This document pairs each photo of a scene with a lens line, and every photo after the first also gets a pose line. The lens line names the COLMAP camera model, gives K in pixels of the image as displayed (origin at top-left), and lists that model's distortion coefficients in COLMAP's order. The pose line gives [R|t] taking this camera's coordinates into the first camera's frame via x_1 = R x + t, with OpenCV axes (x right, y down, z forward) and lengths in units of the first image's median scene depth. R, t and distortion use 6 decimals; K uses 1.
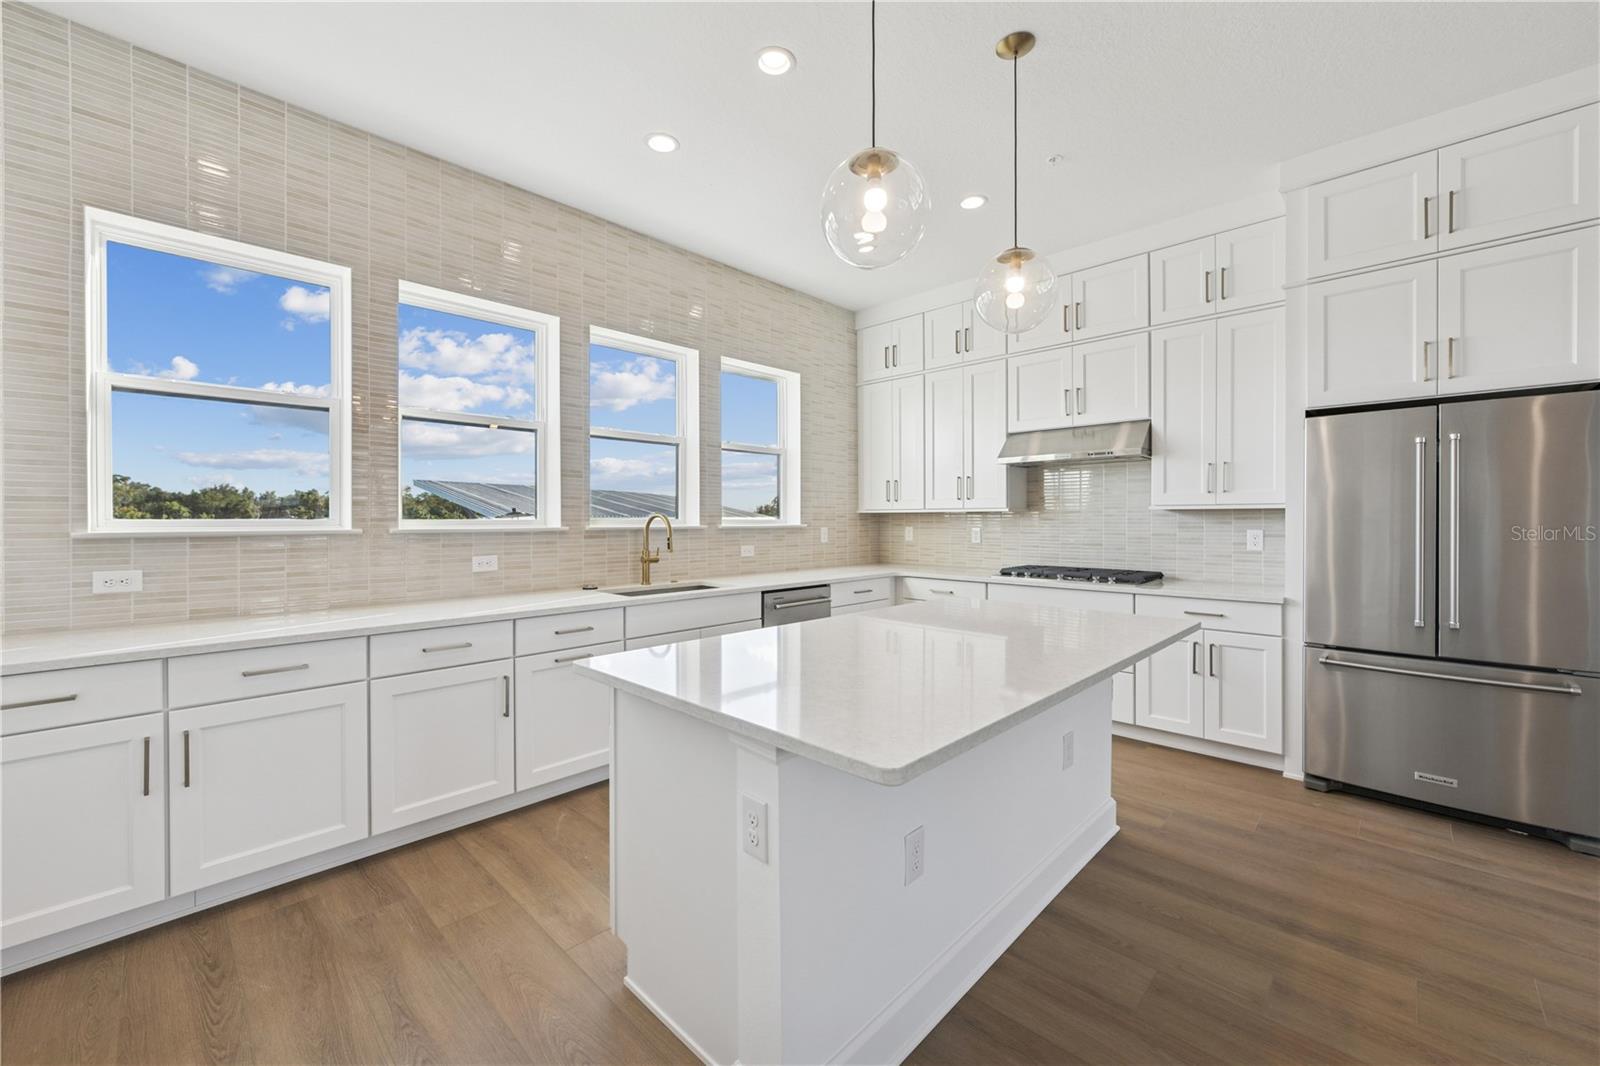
lens RADIAL K [[639.8, 0, 791.4], [0, 639.8, 522.8], [0, 0, 1]] dist [0.001198, 0.000121]
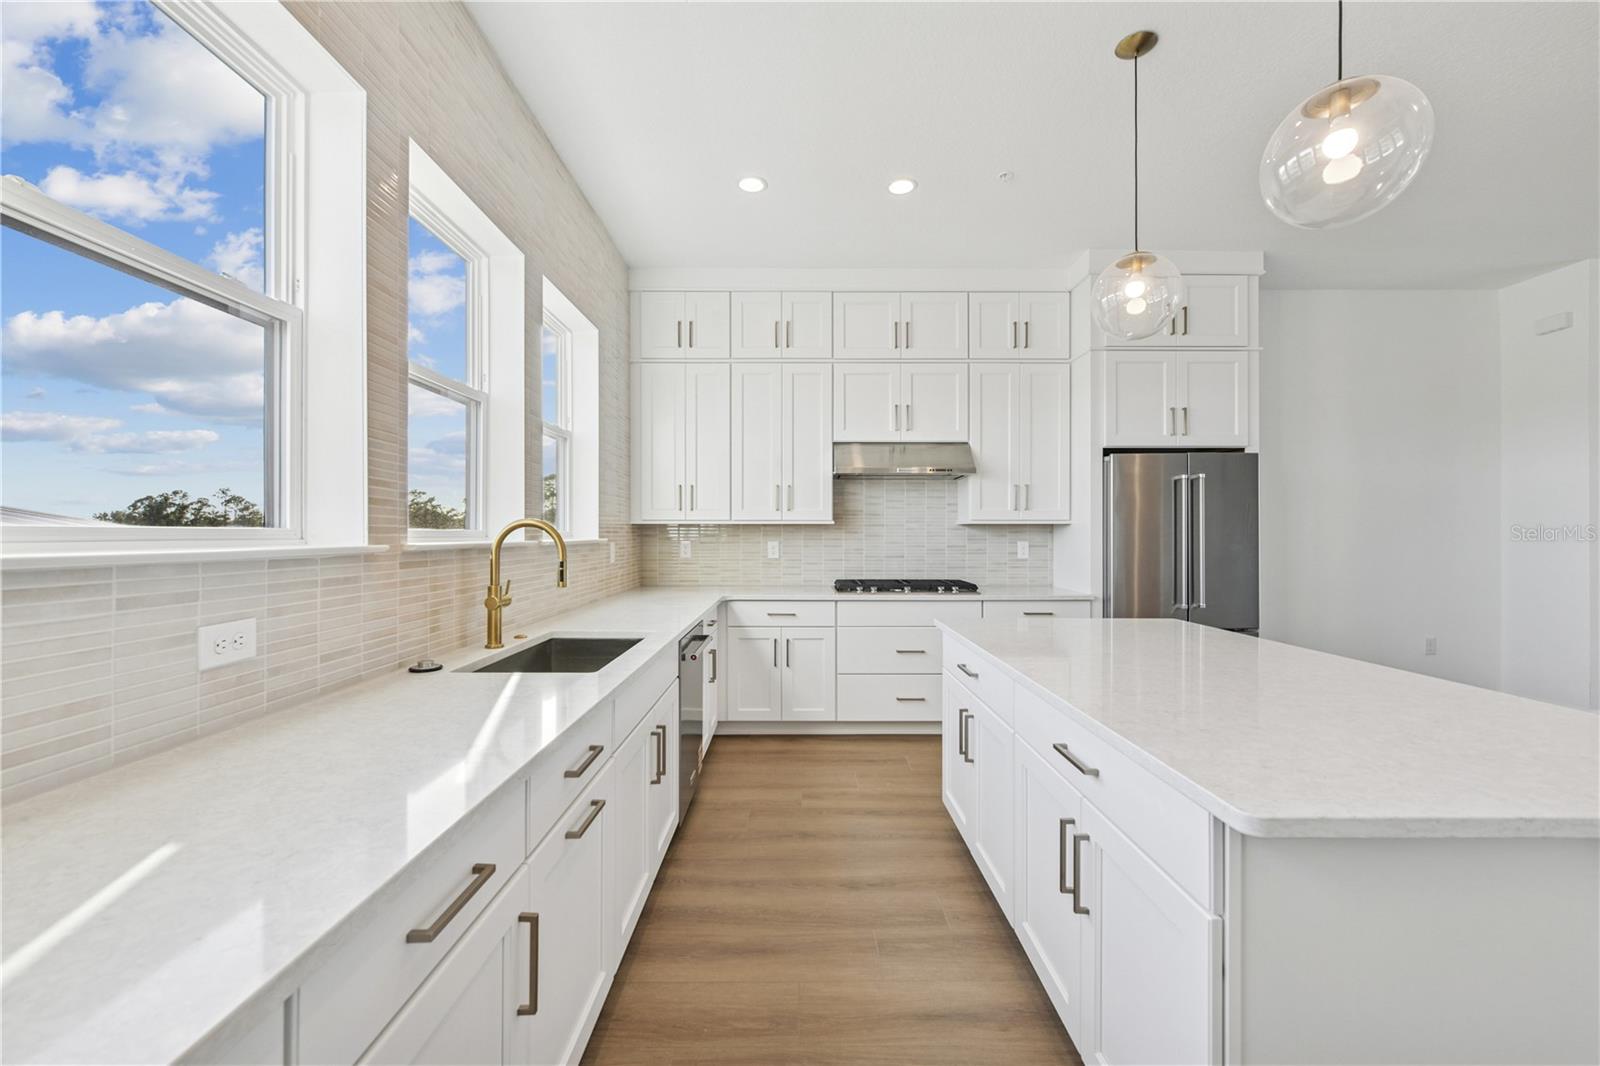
lens RADIAL K [[639.8, 0, 800.2], [0, 639.8, 533.4], [0, 0, 1]] dist [0.001198, 0.000121]
pose [[0.710681, 0.002825, 0.703509, -0.395255], [0.000407, 0.999990, -0.004427, 0.000578], [-0.703515, 0.003432, 0.710673, 0.386734]]
